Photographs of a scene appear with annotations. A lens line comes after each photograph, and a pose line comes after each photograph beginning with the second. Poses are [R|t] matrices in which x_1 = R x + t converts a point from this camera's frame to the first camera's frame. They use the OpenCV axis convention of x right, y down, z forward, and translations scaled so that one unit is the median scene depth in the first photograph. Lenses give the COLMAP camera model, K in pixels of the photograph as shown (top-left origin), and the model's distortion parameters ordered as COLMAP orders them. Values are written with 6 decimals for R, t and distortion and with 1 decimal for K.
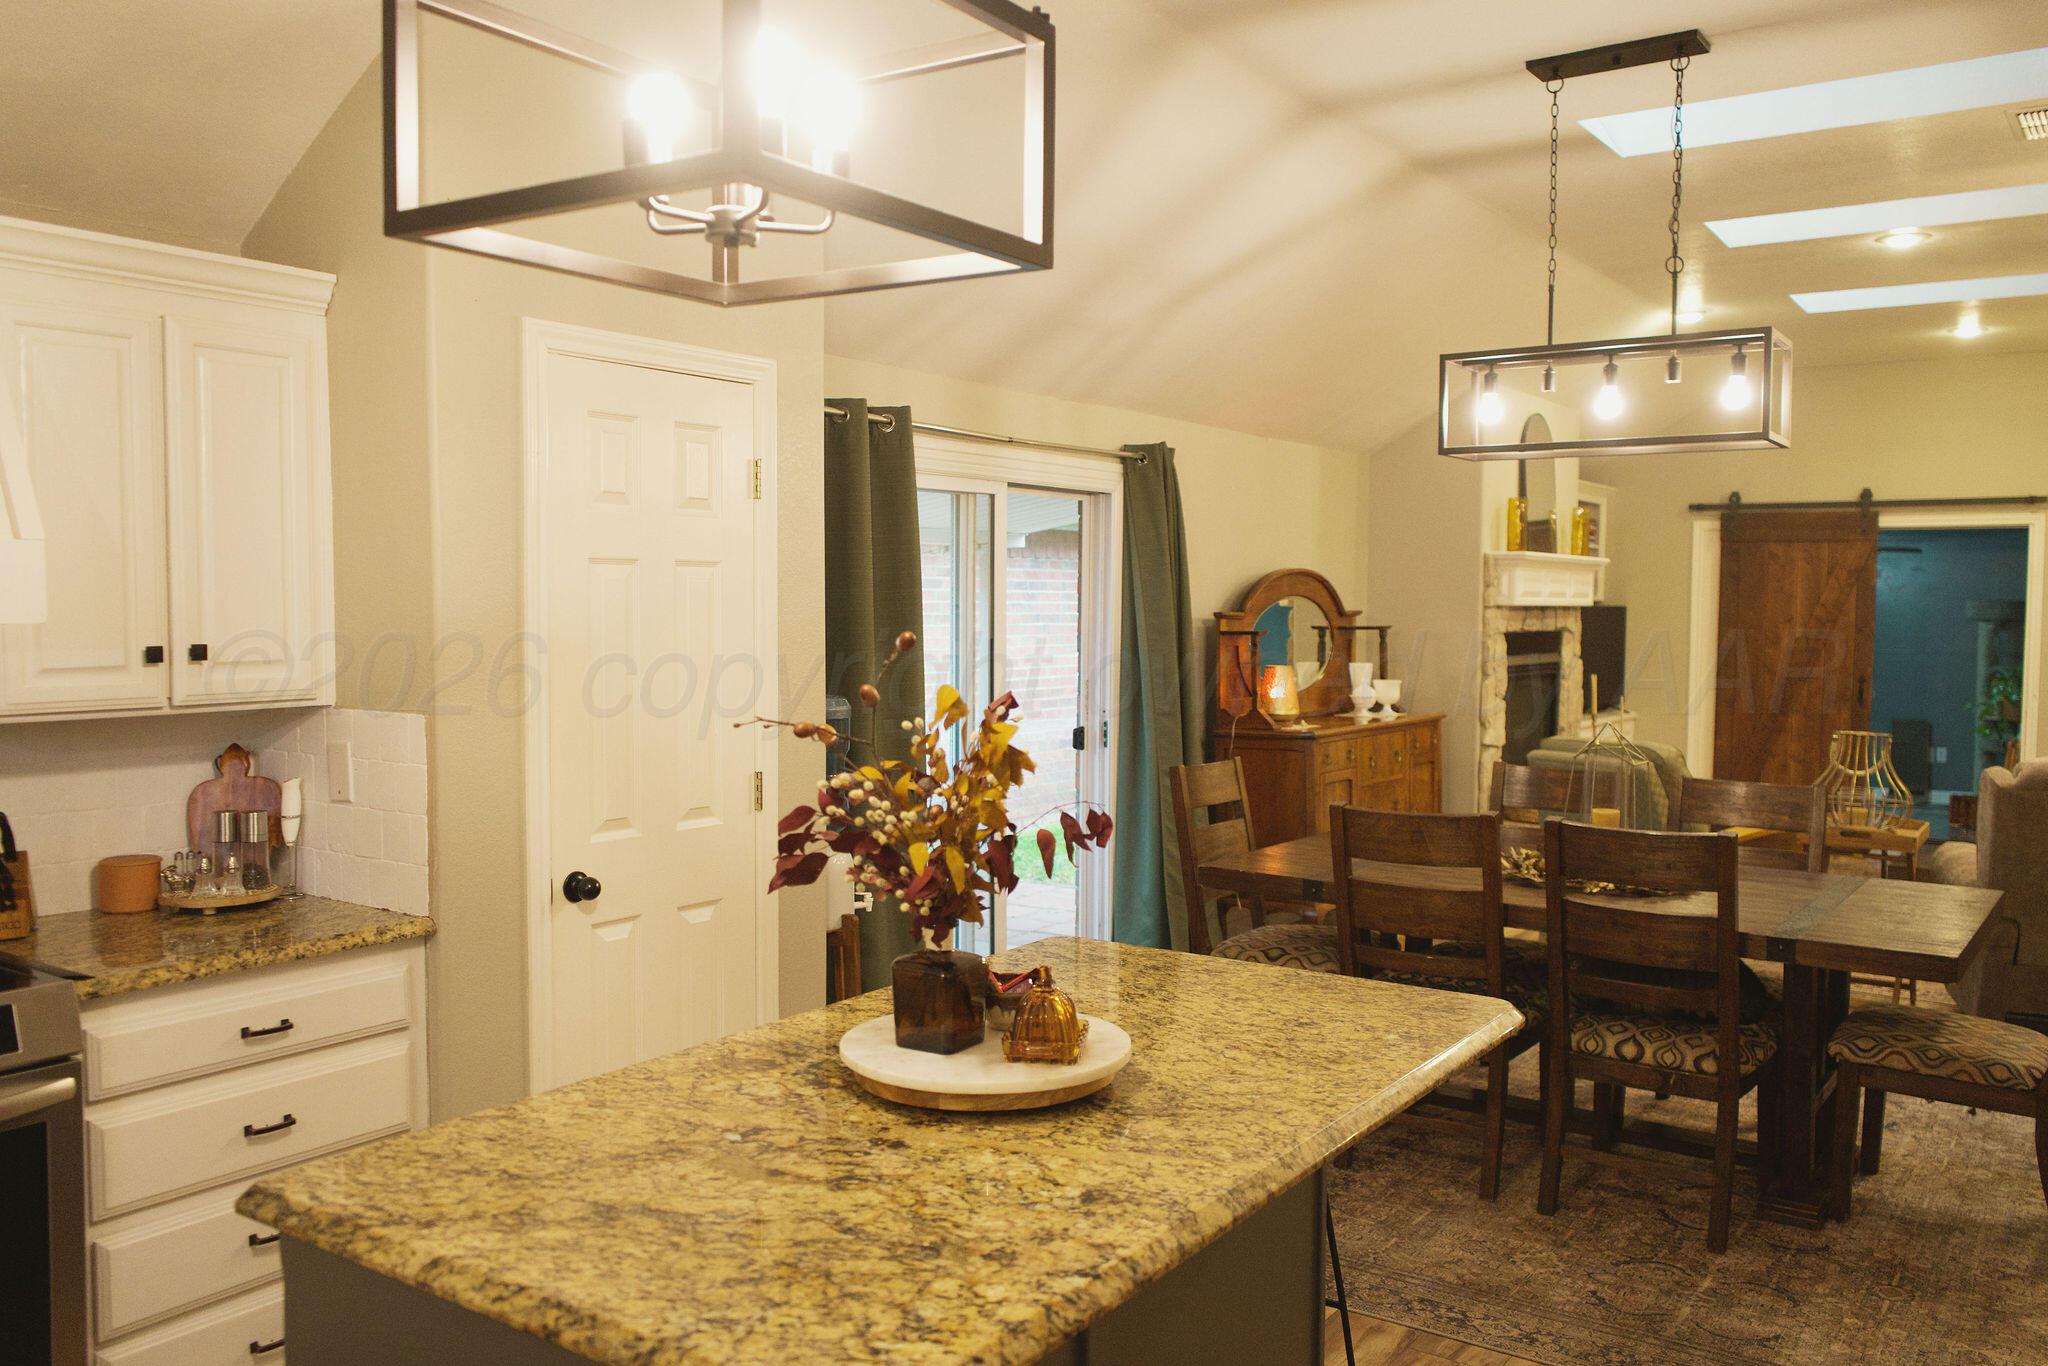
lens RADIAL K [[1628.2, 0, 1019.3], [0, 1628.2, 680.0], [0, 0, 1]] dist [-0.026528, 0.024676]
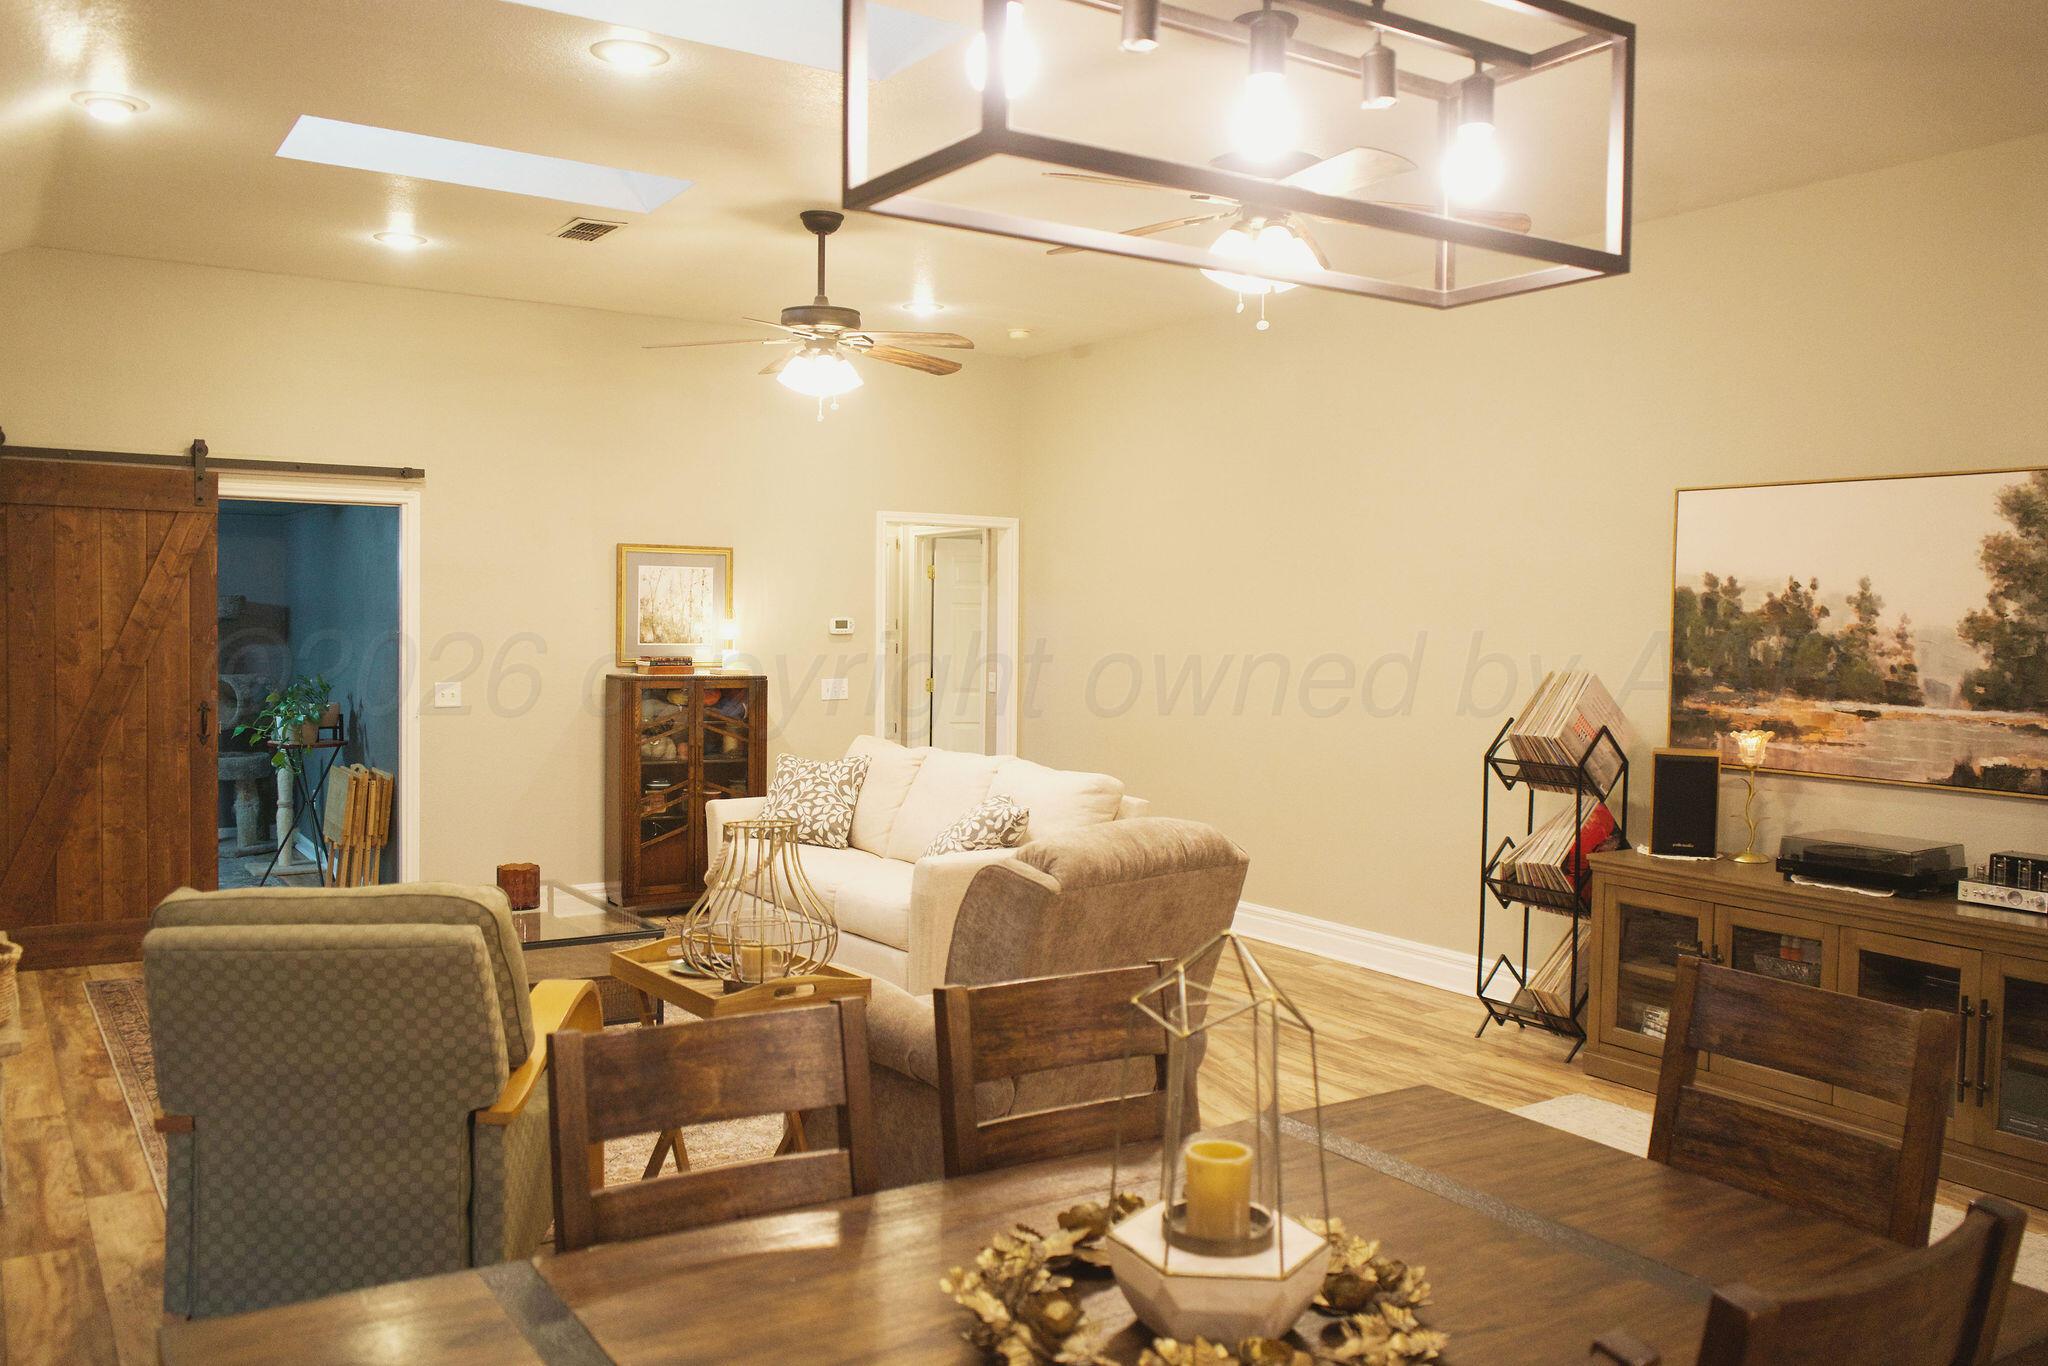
lens RADIAL K [[1628.2, 0, 1027.1], [0, 1628.2, 680.9], [0, 0, 1]] dist [-0.026528, 0.024676]
pose [[0.362390, -0.040047, 0.931166, -0.018129], [0.031987, 0.999022, 0.030517, -0.034194], [-0.931478, 0.018726, 0.363316, 0.618067]]
